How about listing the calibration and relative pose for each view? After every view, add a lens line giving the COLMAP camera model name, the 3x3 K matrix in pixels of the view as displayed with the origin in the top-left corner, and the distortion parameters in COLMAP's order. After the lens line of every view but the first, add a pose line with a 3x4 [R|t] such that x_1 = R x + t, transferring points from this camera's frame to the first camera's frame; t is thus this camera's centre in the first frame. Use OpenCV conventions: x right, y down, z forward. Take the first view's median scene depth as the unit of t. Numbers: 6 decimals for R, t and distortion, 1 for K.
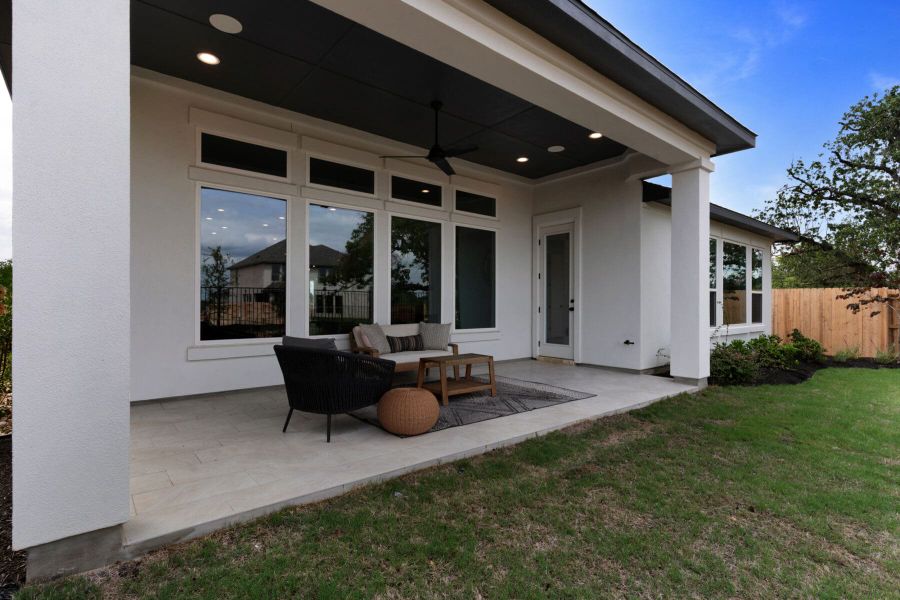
lens RADIAL K [[440.0, 0, 447.3], [0, 440.0, 302.6], [0, 0, 1]] dist [0.003361, 0.000014]
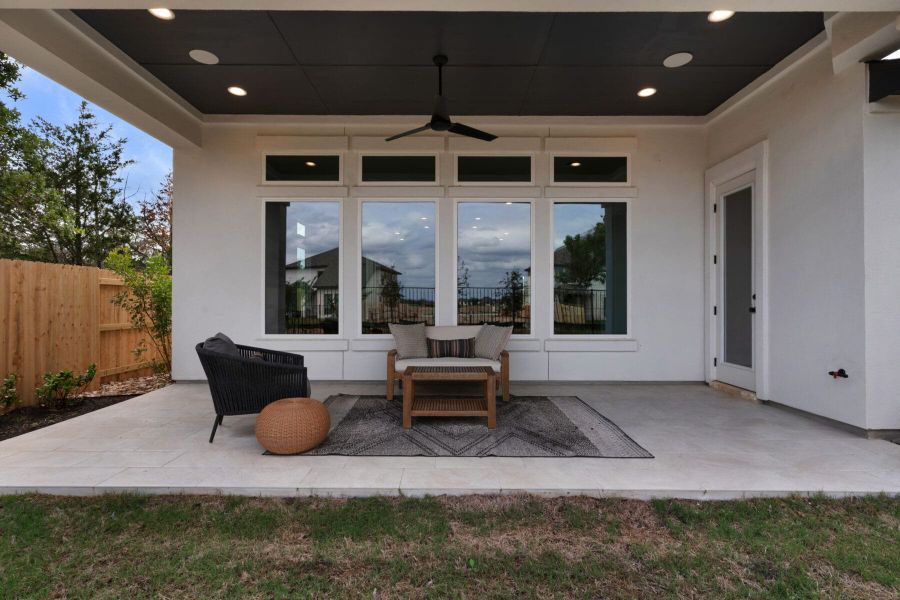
lens RADIAL K [[434.6, 0, 450.0], [0, 434.6, 300.0], [0, 0, 1]] dist [-0.001349, 0.000589]
pose [[0.773499, -0.010319, -0.633714, 0.361476], [0.003820, 0.999925, -0.011620, 0.007235], [0.633787, 0.006567, 0.773480, 0.282081]]
